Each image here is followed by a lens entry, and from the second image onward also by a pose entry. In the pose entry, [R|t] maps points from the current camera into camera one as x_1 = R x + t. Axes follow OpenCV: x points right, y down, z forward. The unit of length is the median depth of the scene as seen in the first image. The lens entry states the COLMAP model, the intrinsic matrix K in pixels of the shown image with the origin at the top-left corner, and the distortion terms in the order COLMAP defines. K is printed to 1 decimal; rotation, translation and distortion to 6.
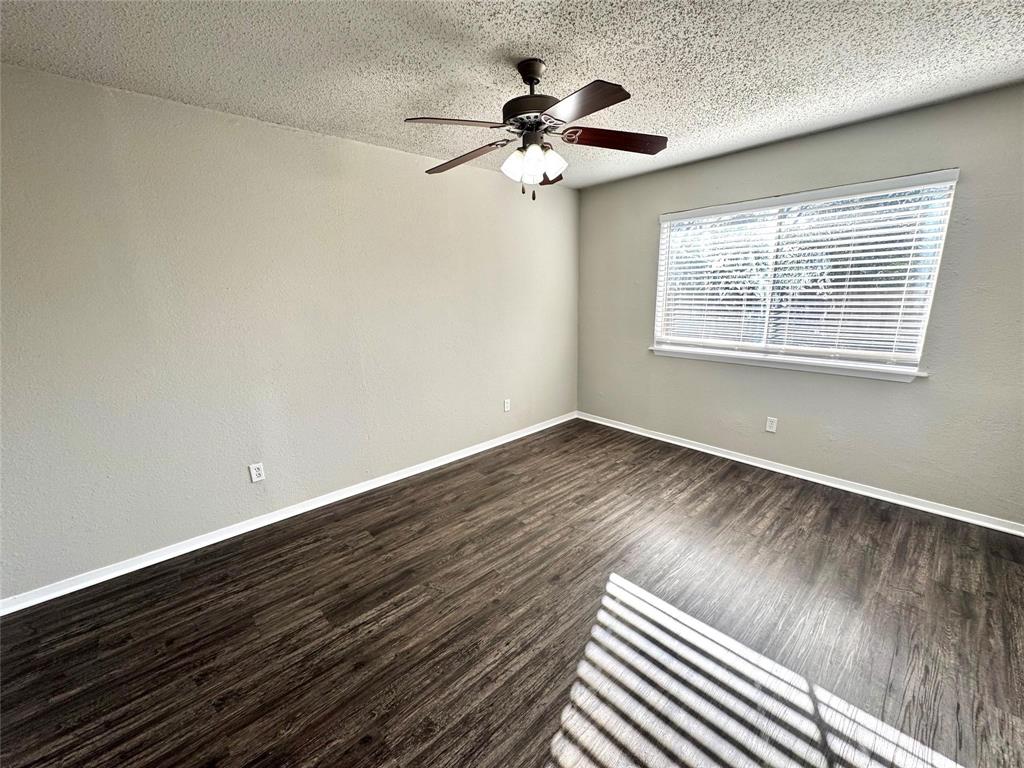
lens RADIAL K [[410.3, 0, 512.7], [0, 410.3, 384.4], [0, 0, 1]] dist [0.000708, 0.000053]
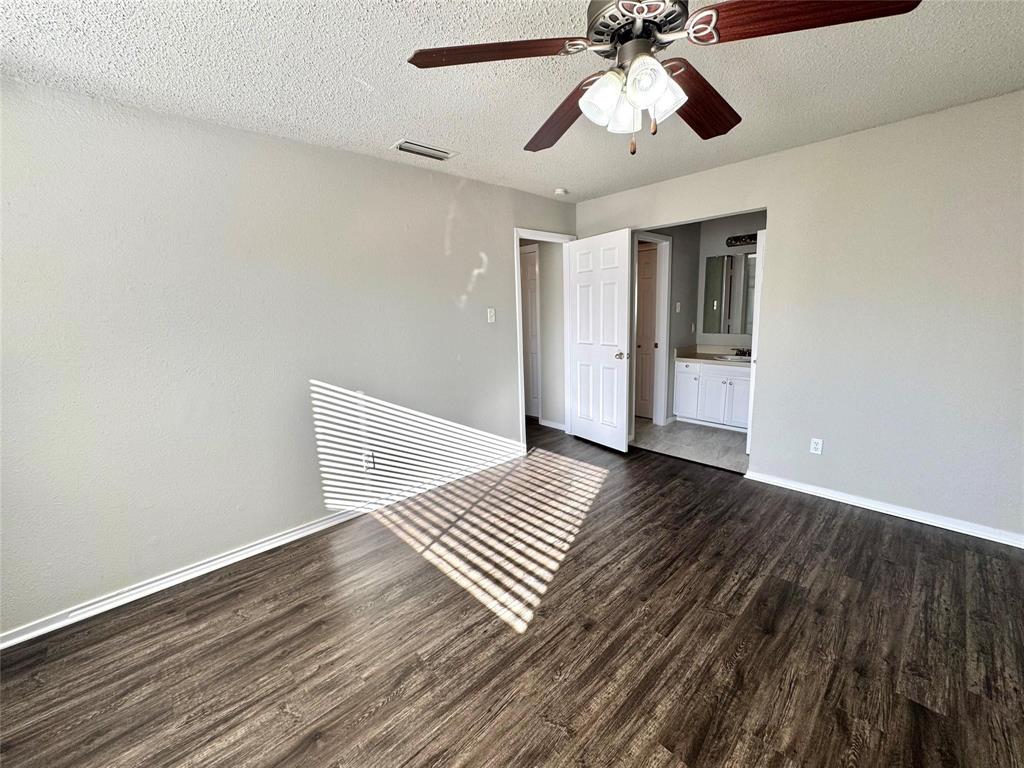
lens RADIAL K [[410.3, 0, 511.3], [0, 410.3, 382.4], [0, 0, 1]] dist [0.000708, 0.000053]
pose [[-0.998380, 0.056832, 0.002564, 0.255074], [0.053143, 0.915590, 0.398585, -0.390937], [0.020305, 0.398076, -0.917128, 1.711383]]
